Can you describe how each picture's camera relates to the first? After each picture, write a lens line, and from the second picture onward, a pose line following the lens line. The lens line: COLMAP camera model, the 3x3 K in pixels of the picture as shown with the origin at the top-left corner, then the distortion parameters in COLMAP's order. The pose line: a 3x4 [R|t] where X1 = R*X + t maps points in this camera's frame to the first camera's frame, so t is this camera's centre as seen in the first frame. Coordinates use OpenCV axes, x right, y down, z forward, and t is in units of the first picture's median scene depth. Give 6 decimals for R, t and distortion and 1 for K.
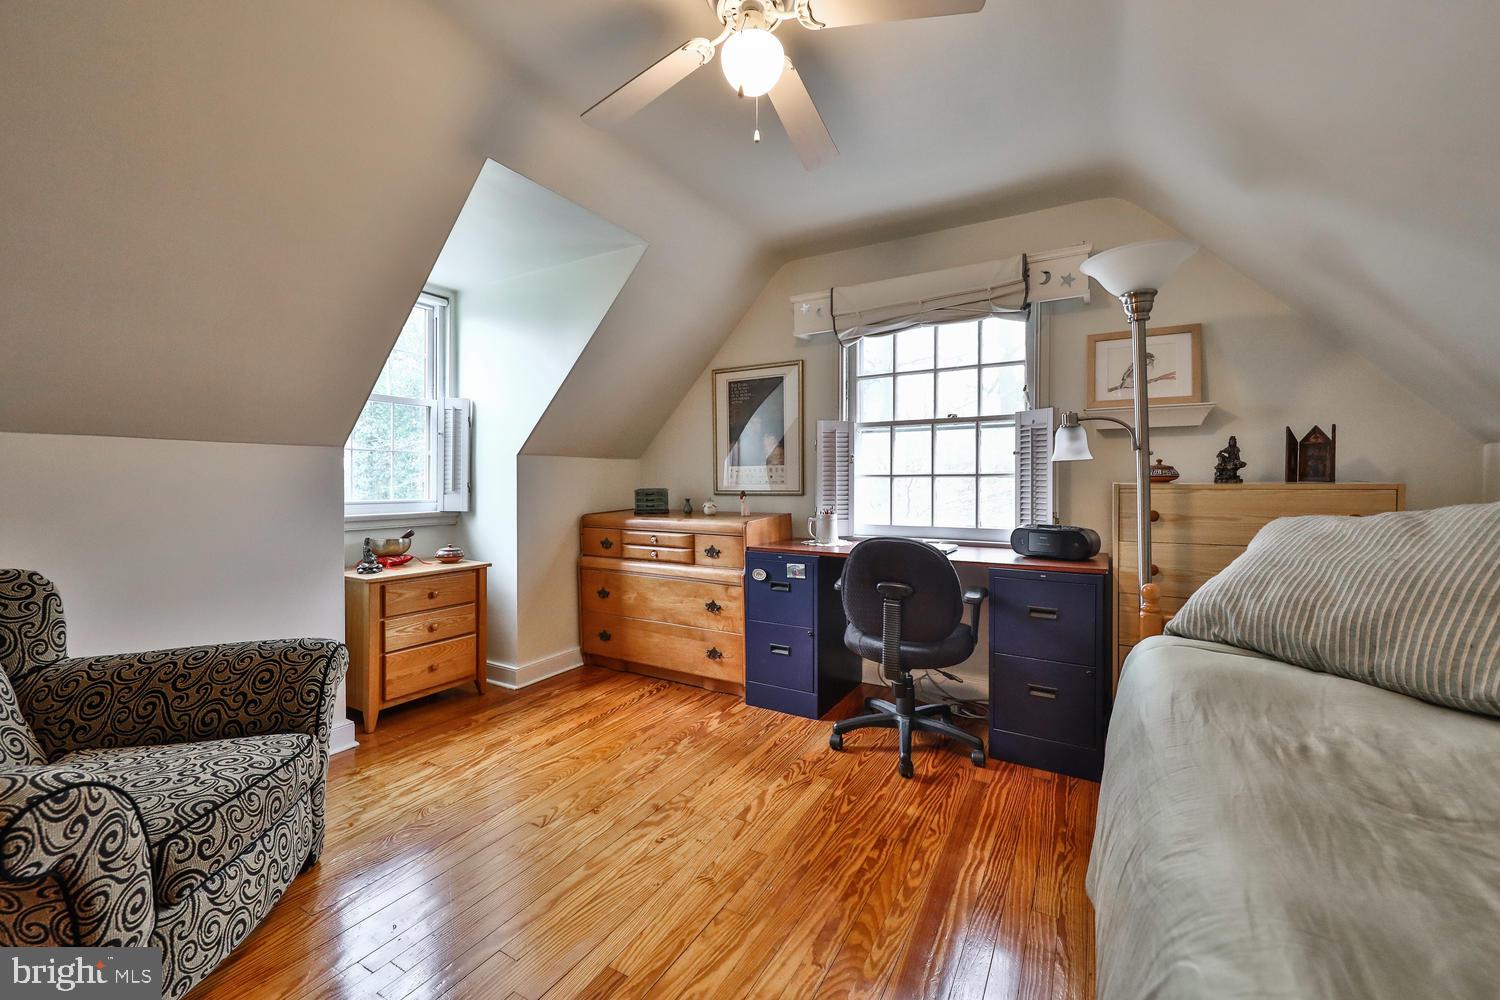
lens RADIAL K [[601.7, 0, 756.2], [0, 601.7, 486.1], [0, 0, 1]] dist [0.000295, -0.000122]
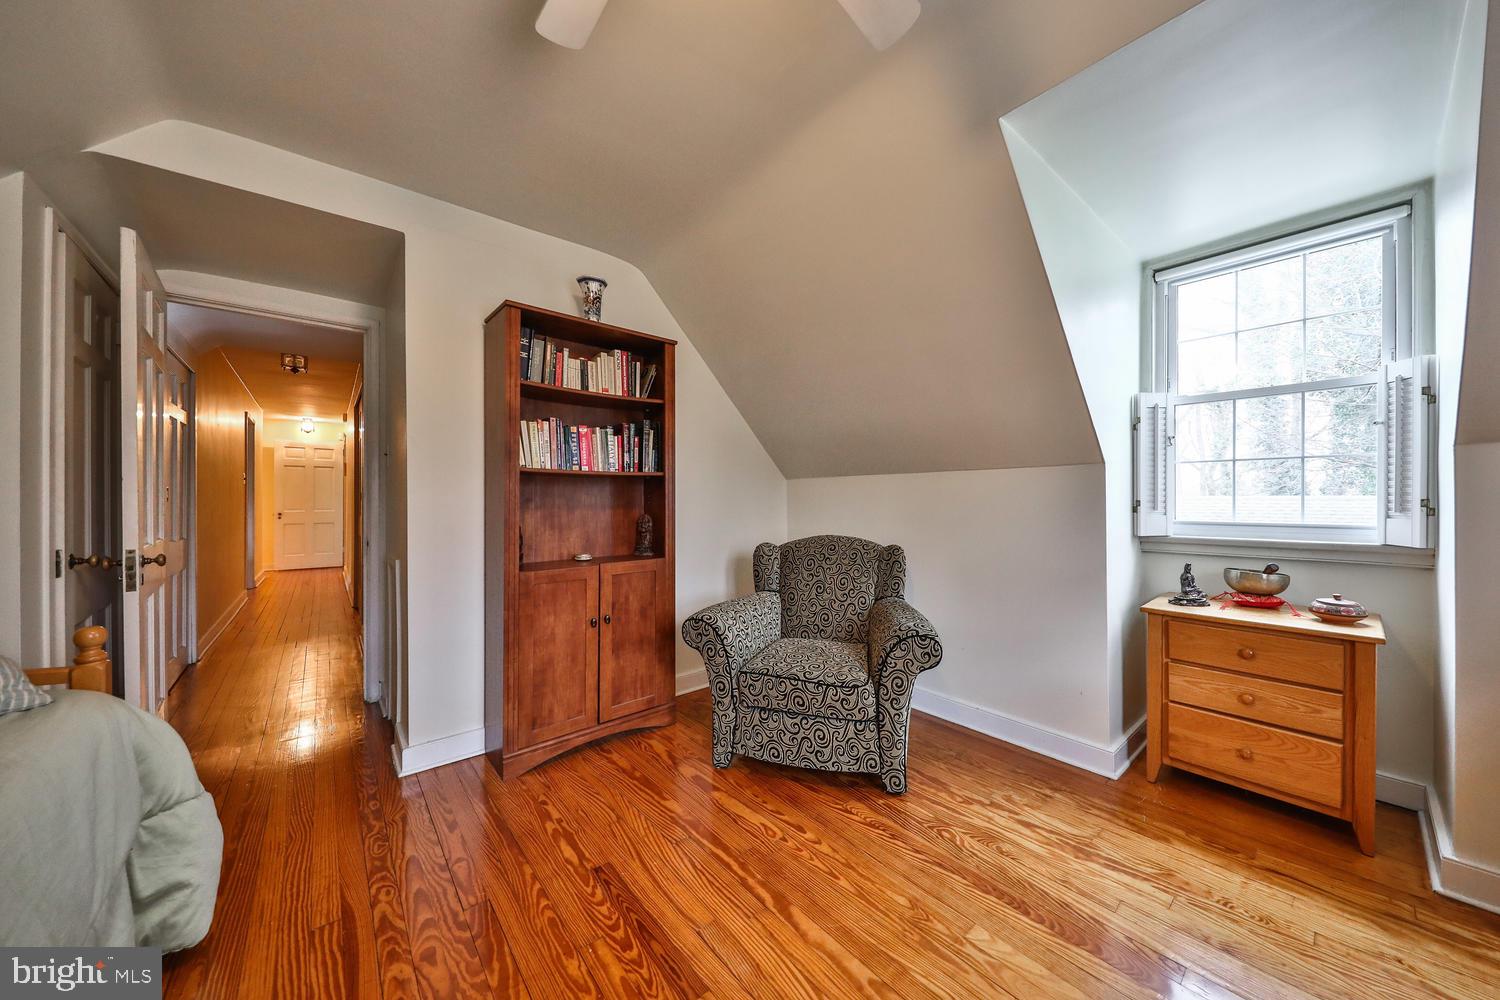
lens RADIAL K [[558.2, 0, 750.0], [0, 558.2, 500.0], [0, 0, 1]] dist [0.001485, -0.000311]
pose [[-0.379110, -0.001698, -0.925350, 0.314081], [-0.010270, 0.999944, 0.002373, 0.001234], [0.925295, 0.010403, -0.379106, 0.722117]]
